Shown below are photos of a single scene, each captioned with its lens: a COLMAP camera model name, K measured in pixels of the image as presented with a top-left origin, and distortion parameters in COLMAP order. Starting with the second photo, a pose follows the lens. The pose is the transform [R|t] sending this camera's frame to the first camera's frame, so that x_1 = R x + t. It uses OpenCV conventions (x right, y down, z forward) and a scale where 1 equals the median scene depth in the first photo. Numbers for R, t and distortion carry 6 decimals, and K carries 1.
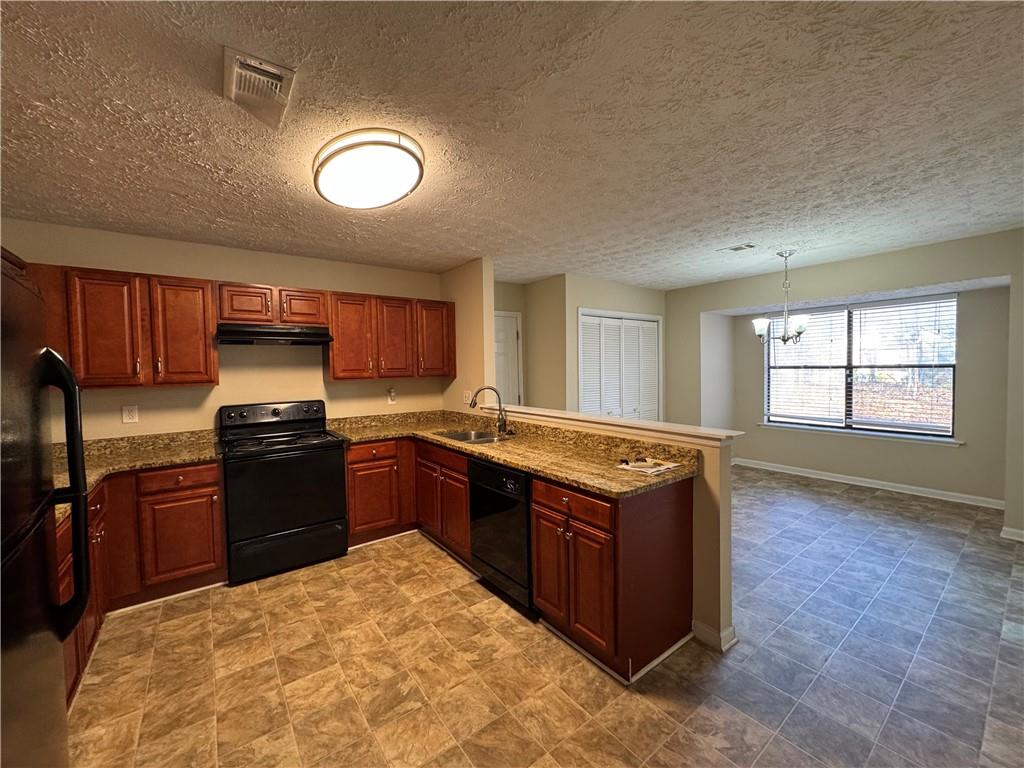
lens RADIAL K [[409.8, 0, 514.0], [0, 409.8, 383.1], [0, 0, 1]] dist [-0.000839, 0.000098]
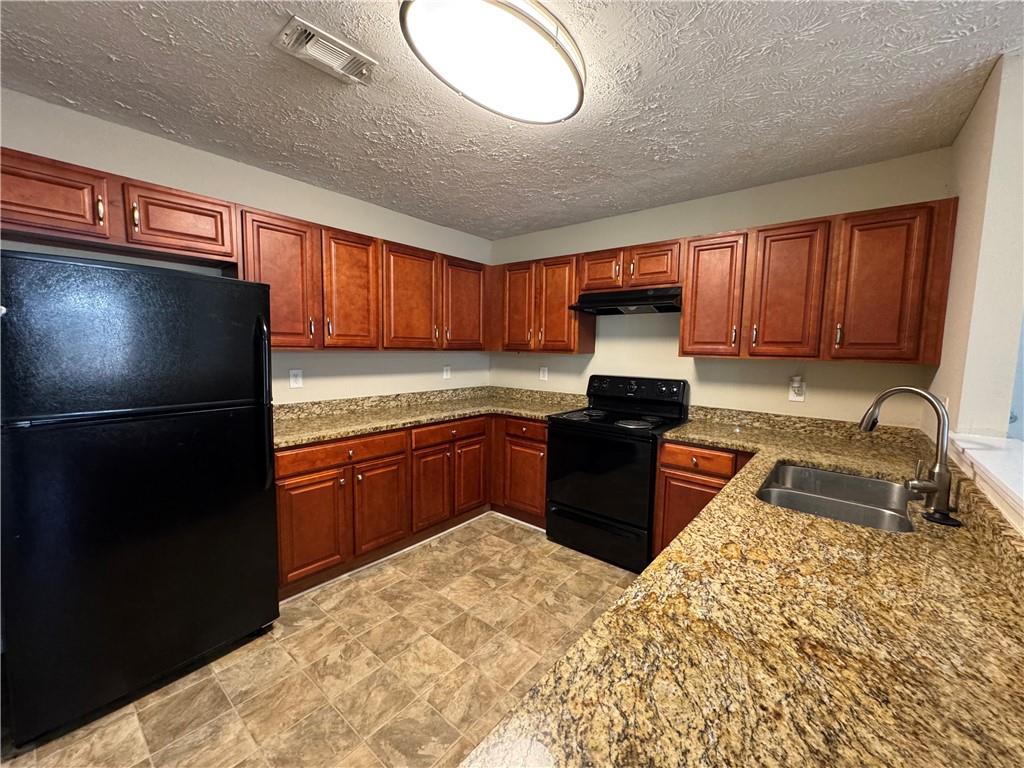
lens RADIAL K [[409.8, 0, 514.0], [0, 409.8, 383.1], [0, 0, 1]] dist [-0.000839, 0.000098]
pose [[0.230484, 0.106782, -0.967199, 0.320879], [-0.061150, 0.993586, 0.095123, -0.012202], [0.971153, 0.037220, 0.235535, 0.693629]]
